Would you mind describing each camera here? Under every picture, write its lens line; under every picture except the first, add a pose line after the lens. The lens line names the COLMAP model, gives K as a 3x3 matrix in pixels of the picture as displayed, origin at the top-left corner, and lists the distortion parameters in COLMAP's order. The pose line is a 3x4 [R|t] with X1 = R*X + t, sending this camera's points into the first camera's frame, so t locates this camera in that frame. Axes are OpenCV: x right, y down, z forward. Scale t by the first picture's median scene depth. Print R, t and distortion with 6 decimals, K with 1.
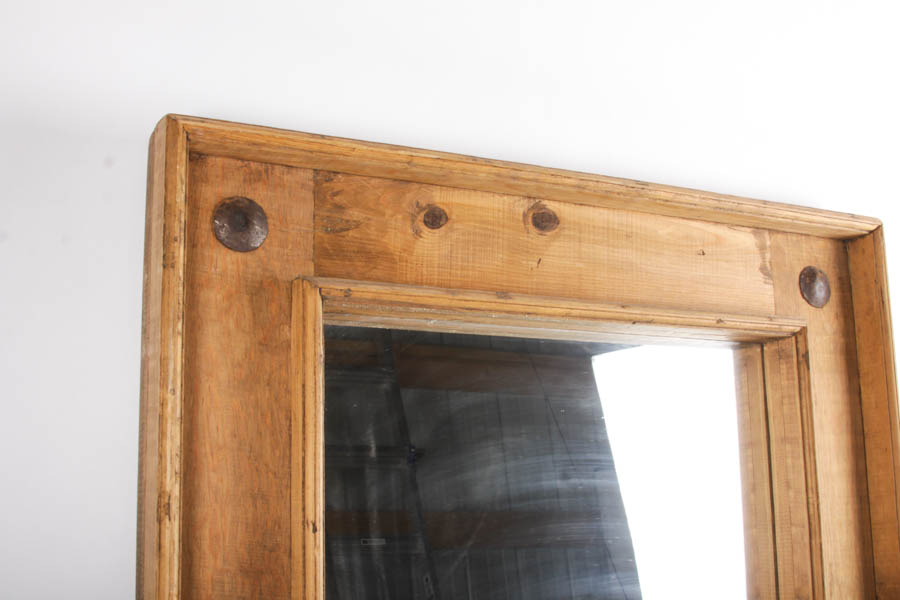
lens RADIAL K [[1193.5, 0, 450.0], [0, 1193.5, 300.0], [0, 0, 1]] dist [-0.196809, 0.024608]
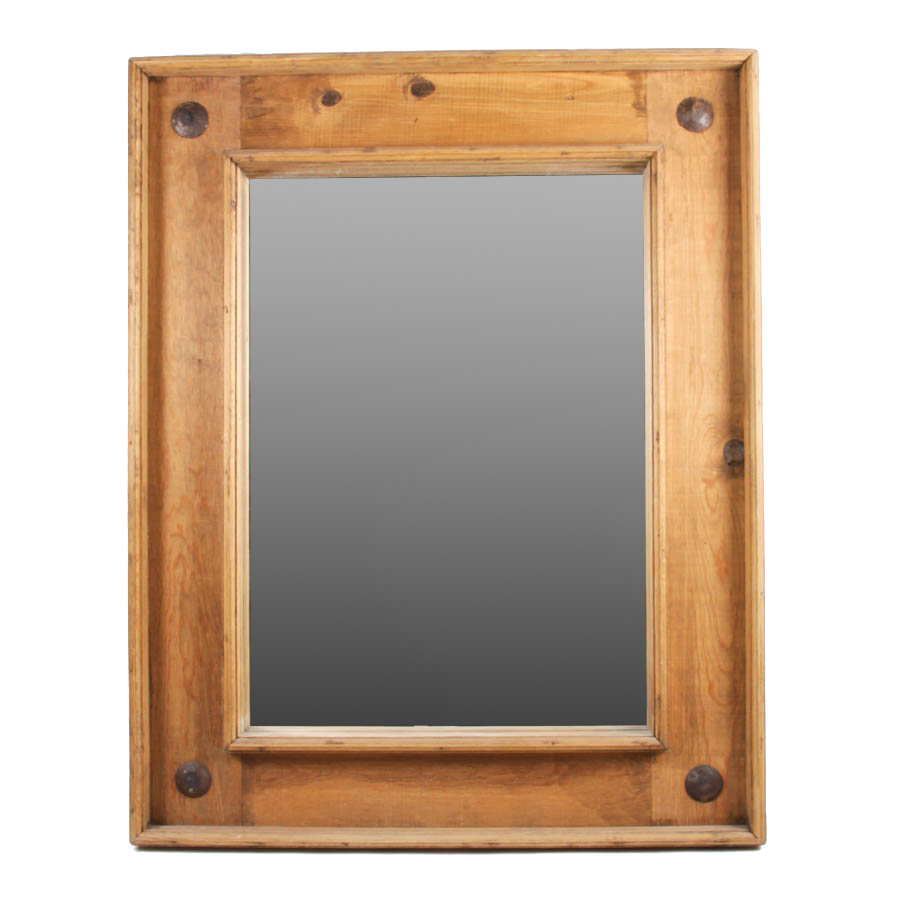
lens RADIAL K [[1680.2, 0, 450.0], [0, 1680.2, 450.0], [0, 0, 1]] dist [-0.151819, 0.099933]
pose [[0.873663, 0.014218, -0.486323, 1.131737], [0.084547, 0.979928, 0.180534, -0.004963], [0.479129, -0.198843, 0.854925, -0.748846]]
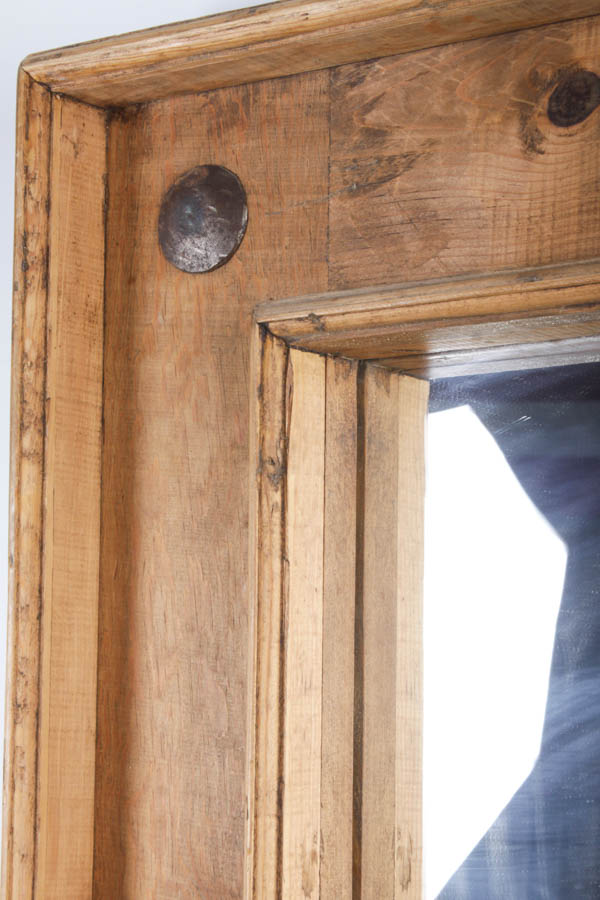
lens RADIAL K [[2357.5, 0, 300.0], [0, 2357.5, 450.0], [0, 0, 1]] dist [0.036311, -0.041611]
pose [[0.442809, -0.083941, -0.892678, 0.719054], [0.161116, 0.986851, -0.012876, 0.053103], [0.882021, -0.138124, 0.450511, 0.534381]]
